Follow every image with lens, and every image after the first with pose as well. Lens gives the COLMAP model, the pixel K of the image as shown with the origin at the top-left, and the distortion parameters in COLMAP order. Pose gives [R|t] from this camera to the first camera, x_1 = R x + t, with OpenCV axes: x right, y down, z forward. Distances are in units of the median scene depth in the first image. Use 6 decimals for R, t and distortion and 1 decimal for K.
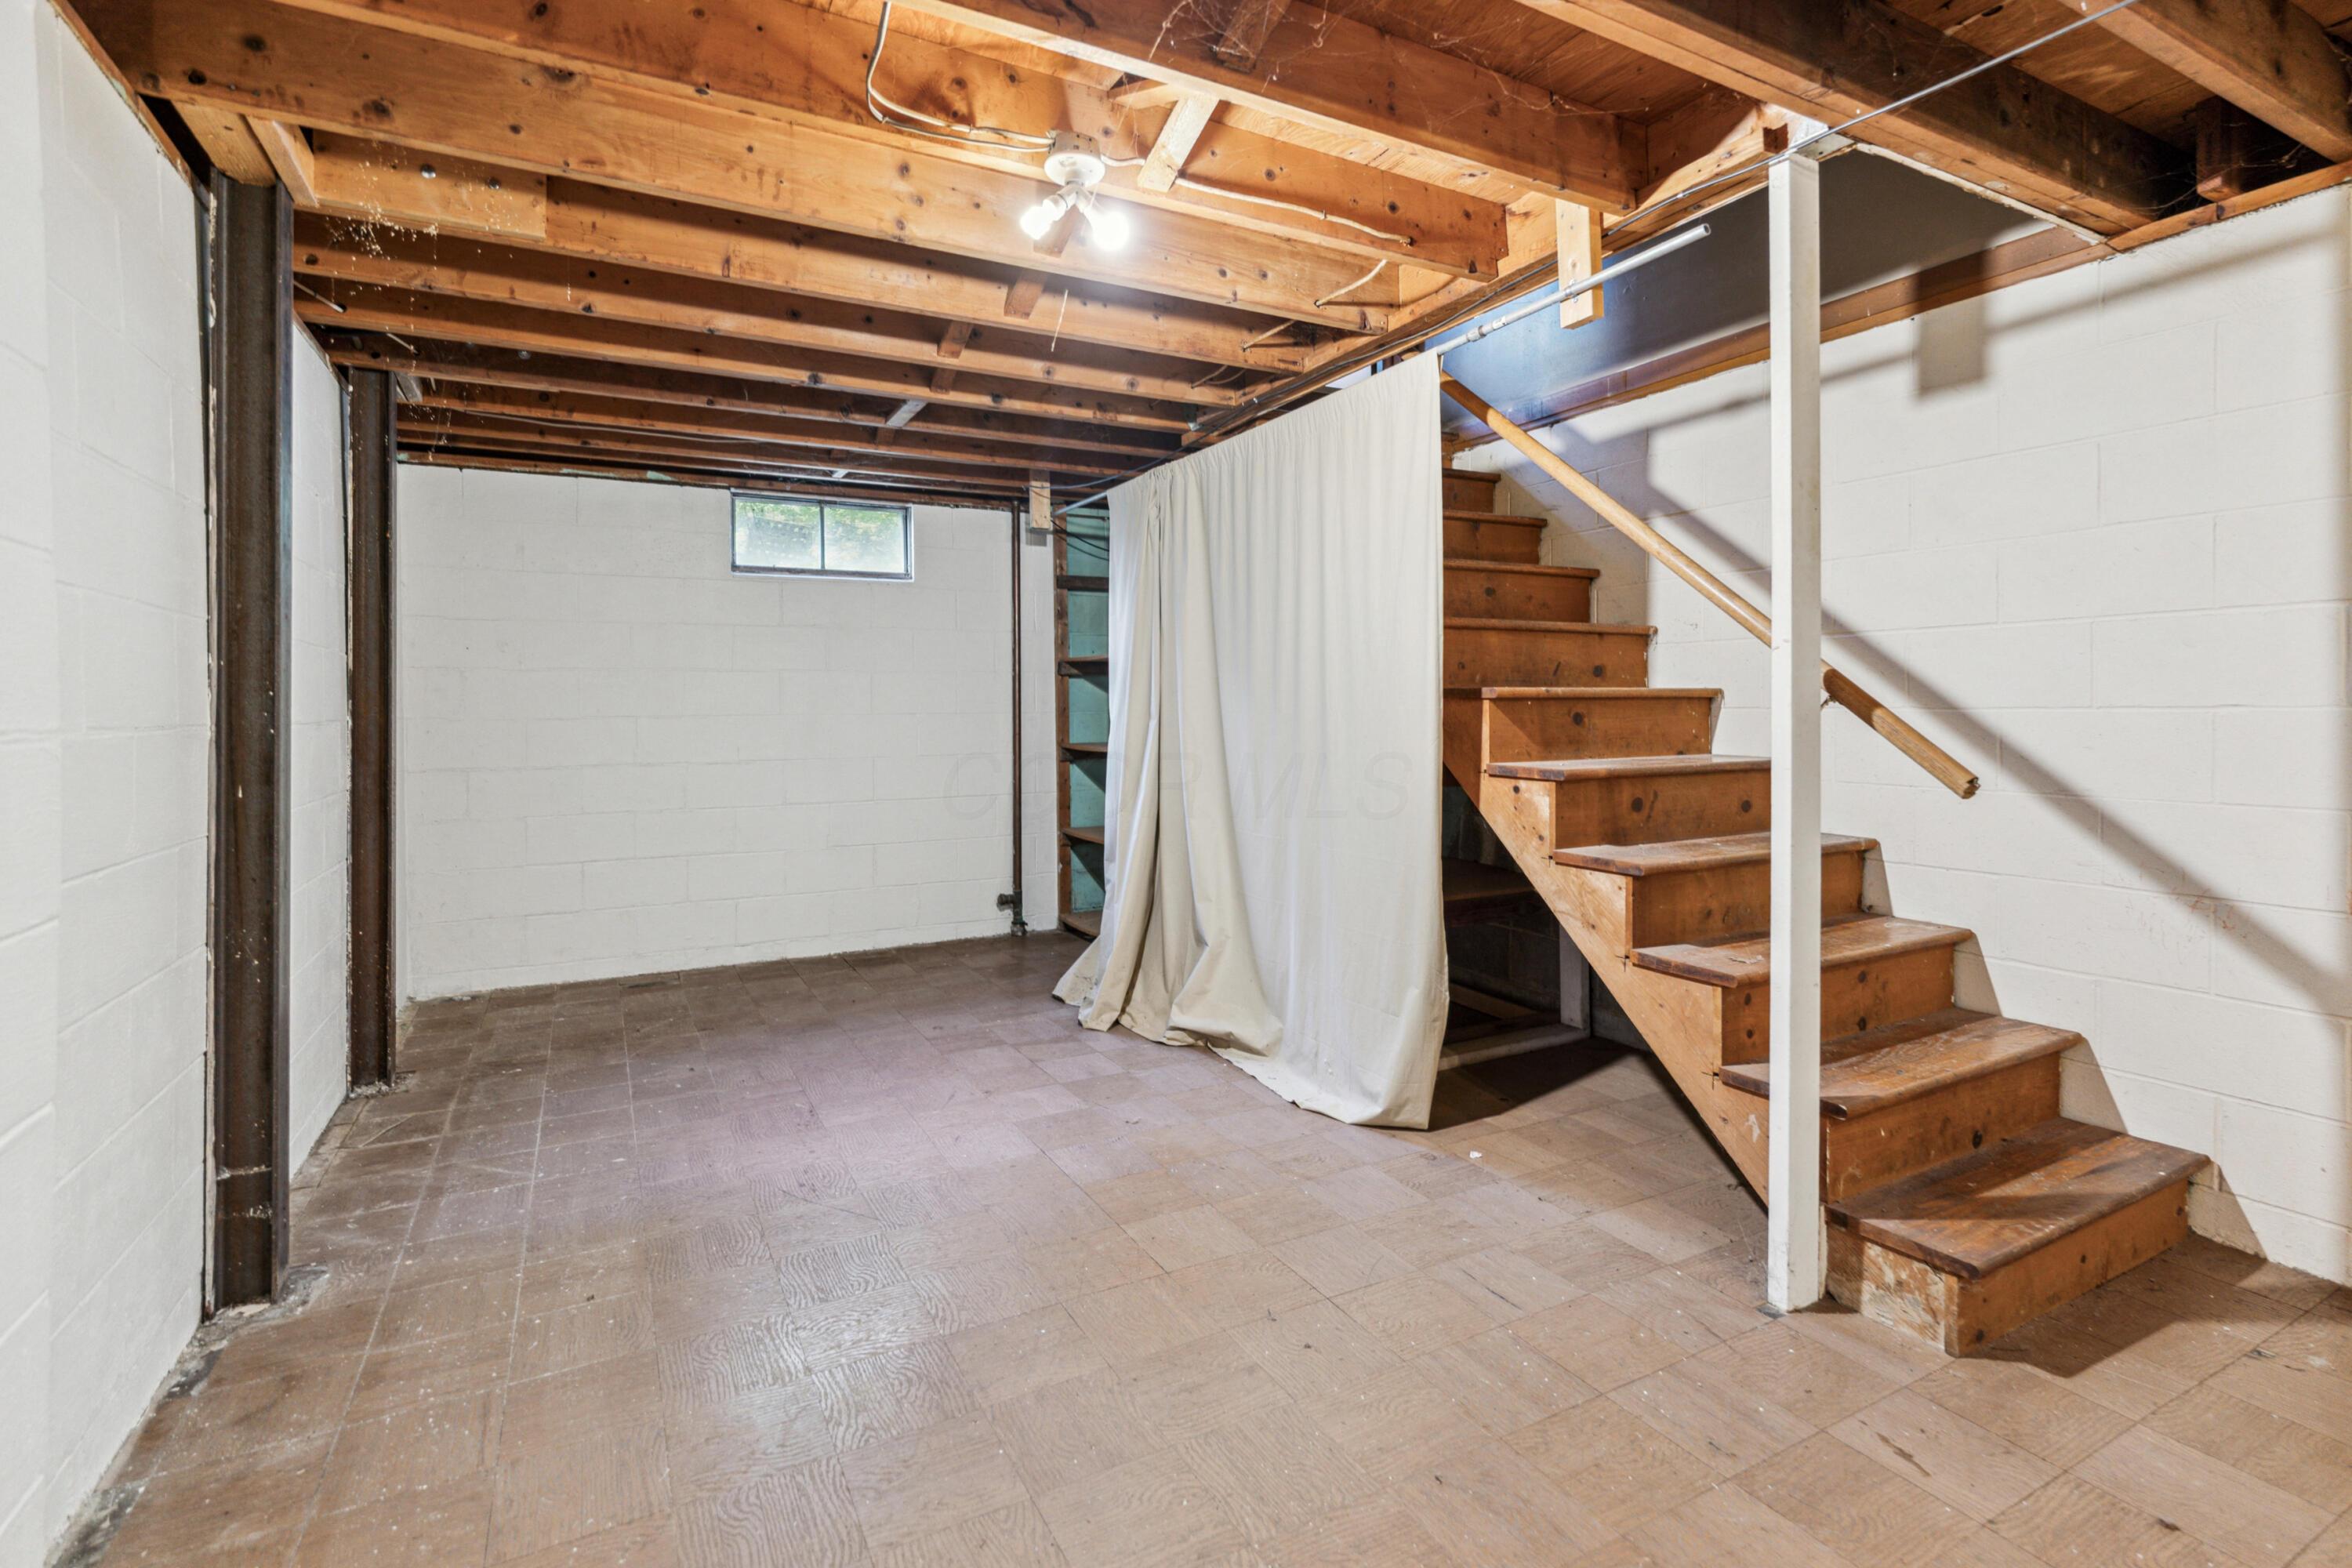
lens RADIAL K [[1109.6, 0, 1173.4], [0, 1109.6, 712.4], [0, 0, 1]] dist [-0.000226, -0.000620]
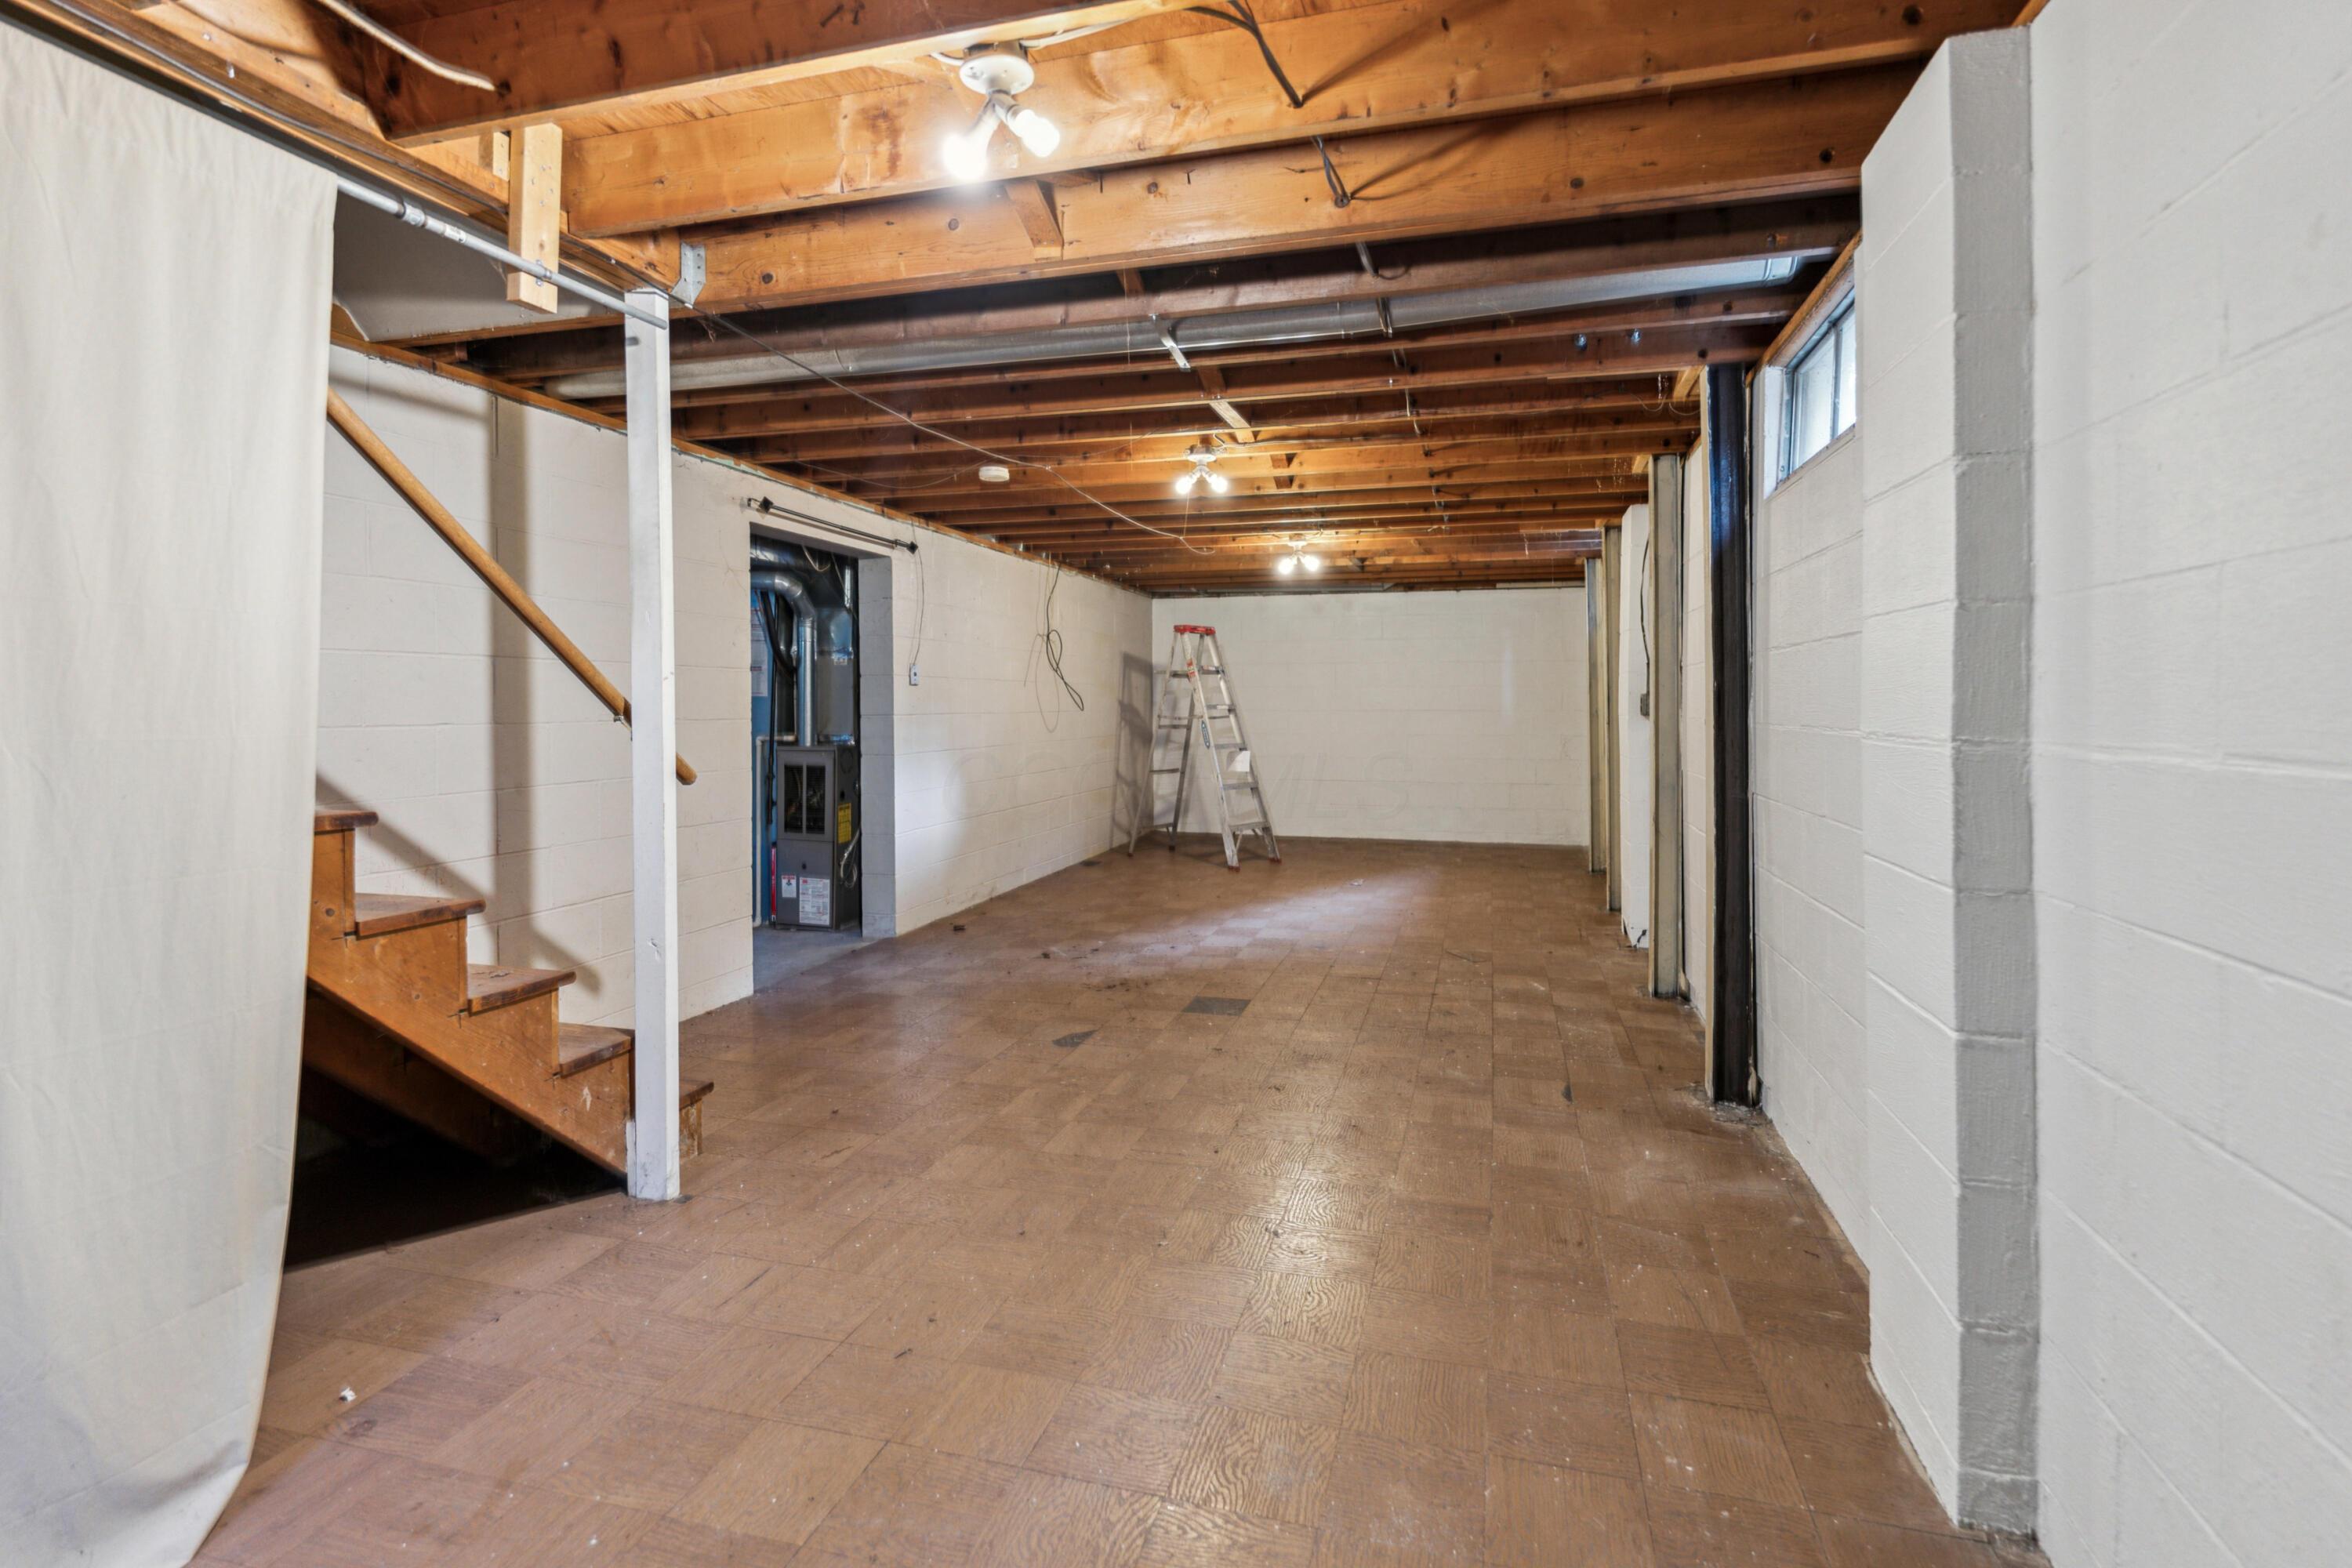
lens RADIAL K [[1109.6, 0, 1168.3], [0, 1109.6, 700.9], [0, 0, 1]] dist [-0.000226, -0.000620]
pose [[-0.715512, 0.005275, 0.698581, -0.701593], [0.008000, 0.999968, 0.000643, -0.028159], [-0.698555, 0.006049, -0.715531, 1.405319]]
